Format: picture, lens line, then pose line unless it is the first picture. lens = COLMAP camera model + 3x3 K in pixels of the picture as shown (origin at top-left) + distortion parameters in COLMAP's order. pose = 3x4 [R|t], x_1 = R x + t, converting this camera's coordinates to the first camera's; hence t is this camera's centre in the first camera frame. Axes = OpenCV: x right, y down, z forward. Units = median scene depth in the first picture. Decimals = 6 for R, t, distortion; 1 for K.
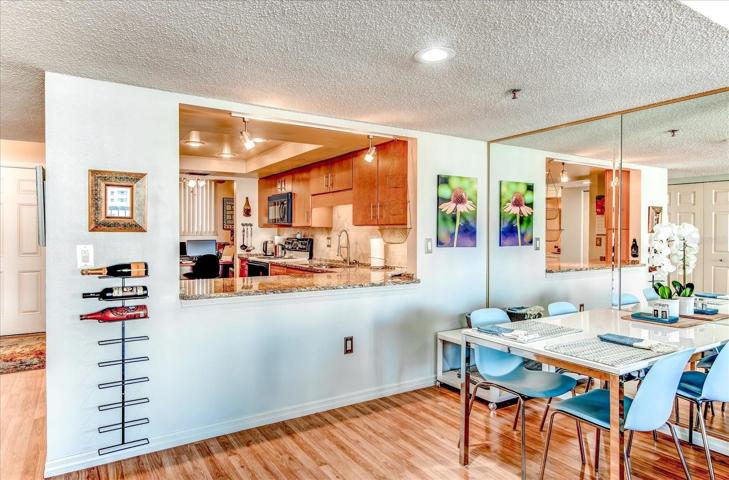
lens RADIAL K [[437.7, 0, 359.9], [0, 437.7, 234.8], [0, 0, 1]] dist [-0.007642, -0.000150]
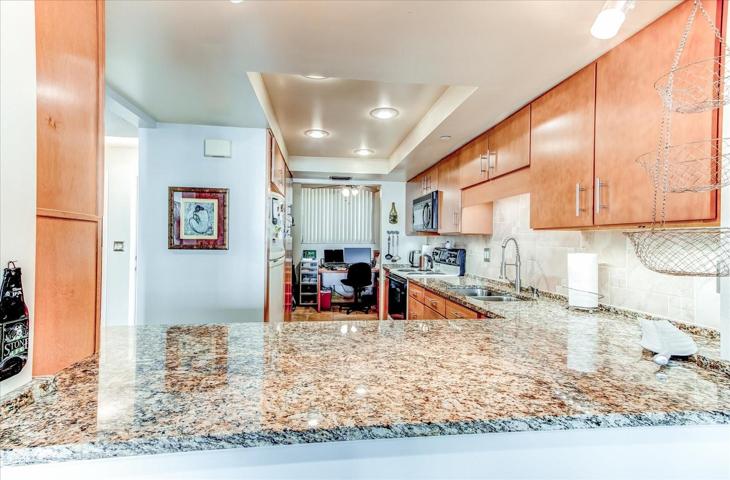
lens RADIAL K [[330.1, 0, 365.1], [0, 330.1, 239.3], [0, 0, 1]] dist [0.025086, 0.000646]
pose [[0.907635, 0.005668, -0.419723, -0.022196], [-0.010805, 0.999893, -0.009862, -0.001127], [0.419622, 0.013487, 0.907599, 0.384066]]
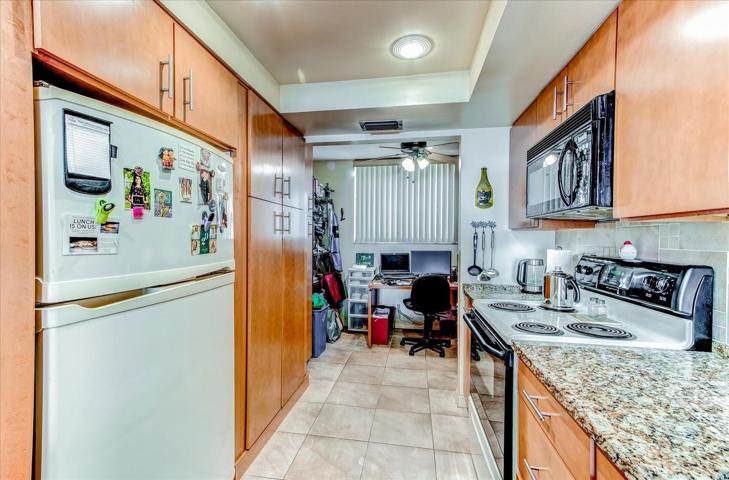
lens RADIAL K [[329.7, 0, 368.6], [0, 329.7, 243.3], [0, 0, 1]] dist [0.025086, 0.000646]
pose [[0.756782, 0.011277, -0.653570, -0.127236], [-0.007697, 0.999936, 0.008342, -0.004434], [0.653622, -0.001283, 0.756820, 0.709835]]
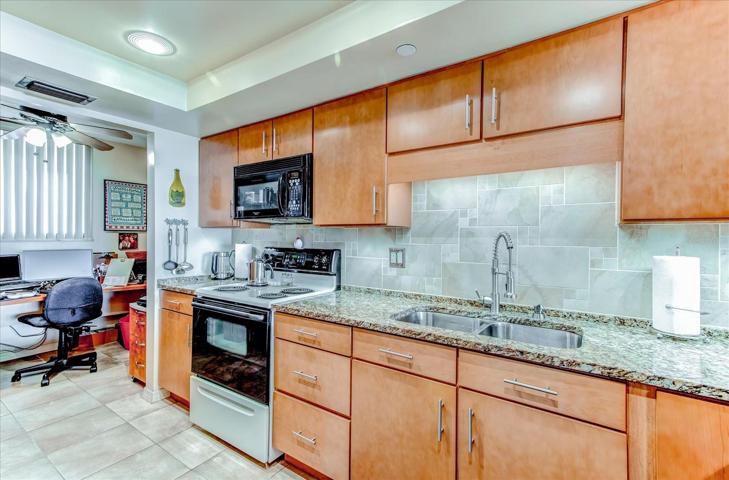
lens RADIAL K [[329.7, 0, 353.6], [0, 329.7, 239.6], [0, 0, 1]] dist [0.025086, 0.000646]
pose [[0.925385, 0.002328, 0.379023, -0.236929], [-0.003497, 0.999991, 0.002394, -0.003901], [-0.379014, -0.003540, 0.925384, 0.615706]]
